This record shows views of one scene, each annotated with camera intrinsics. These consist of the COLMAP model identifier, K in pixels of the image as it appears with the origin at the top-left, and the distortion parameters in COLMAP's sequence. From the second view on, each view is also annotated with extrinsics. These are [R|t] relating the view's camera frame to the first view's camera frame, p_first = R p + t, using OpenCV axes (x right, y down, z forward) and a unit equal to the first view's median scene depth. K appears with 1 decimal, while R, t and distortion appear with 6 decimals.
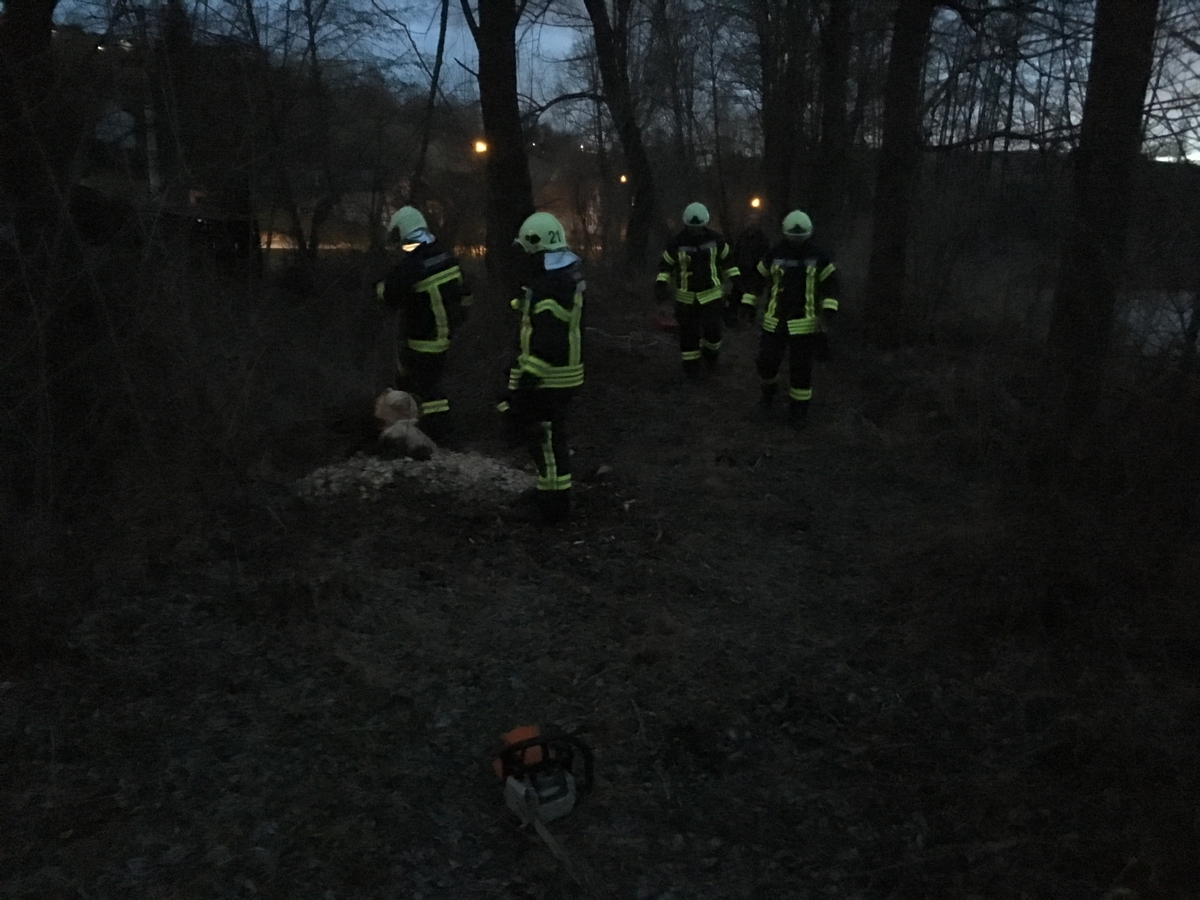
lens RADIAL K [[996.8, 0, 600.0], [0, 996.8, 450.0], [0, 0, 1]] dist [0.050058, -0.008411]
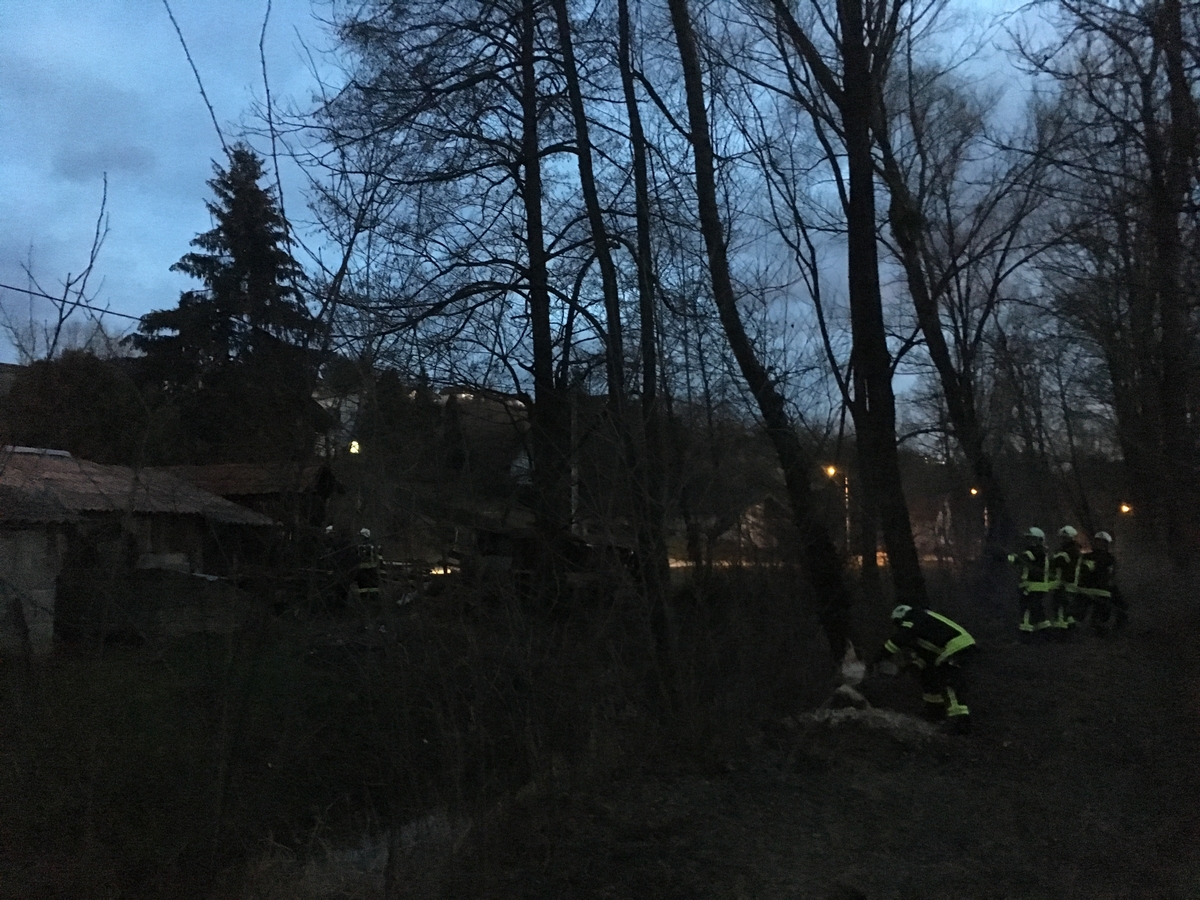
lens RADIAL K [[996.8, 0, 600.0], [0, 996.8, 450.0], [0, 0, 1]] dist [0.050058, -0.008411]
pose [[0.944641, -0.048905, -0.324440, -0.005267], [-0.051312, 0.954642, -0.293300, 0.018466], [0.324068, 0.293711, 0.899285, -0.122268]]
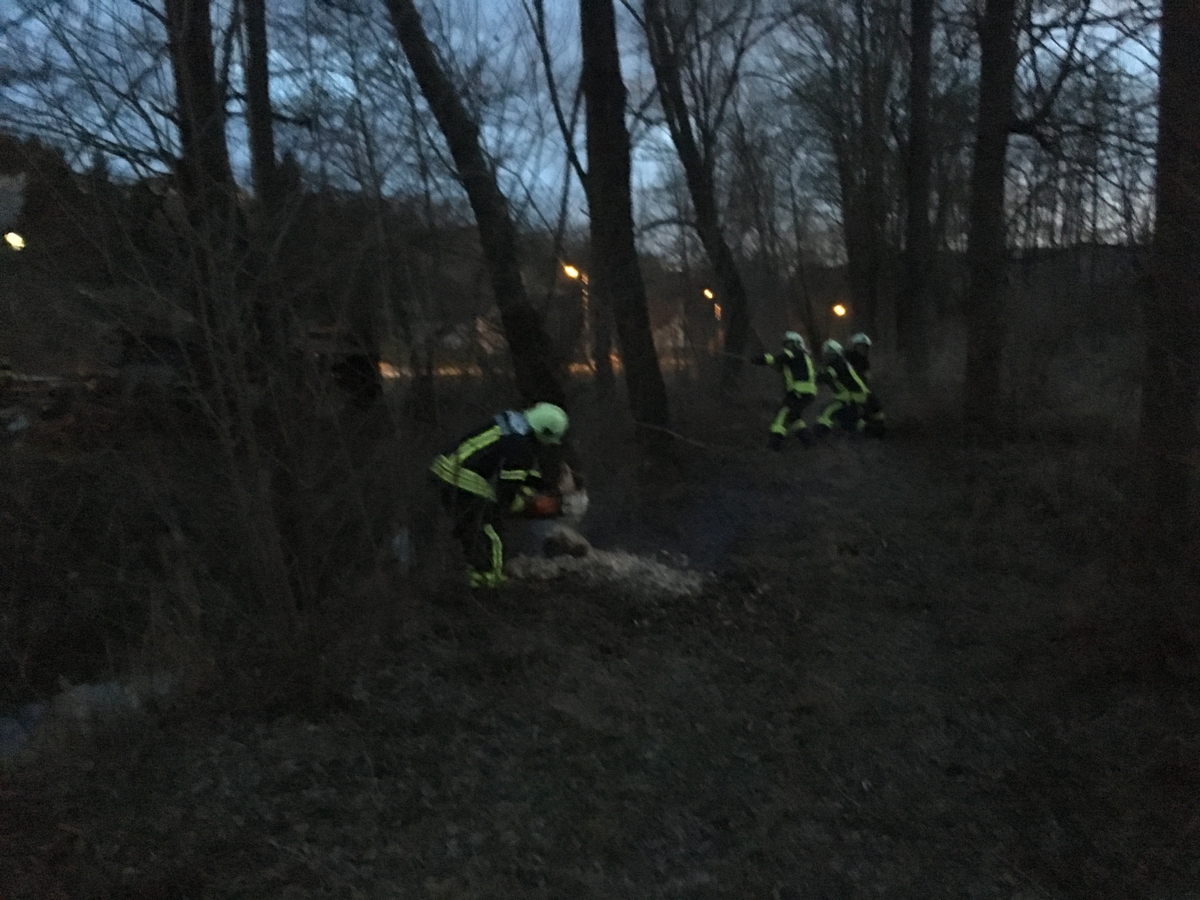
lens RADIAL K [[996.8, 0, 600.0], [0, 996.8, 450.0], [0, 0, 1]] dist [0.050058, -0.008411]
pose [[0.995546, -0.035622, -0.087284, -0.008657], [0.025704, 0.993349, -0.112232, 0.002897], [0.090702, 0.109489, 0.989841, -0.025668]]
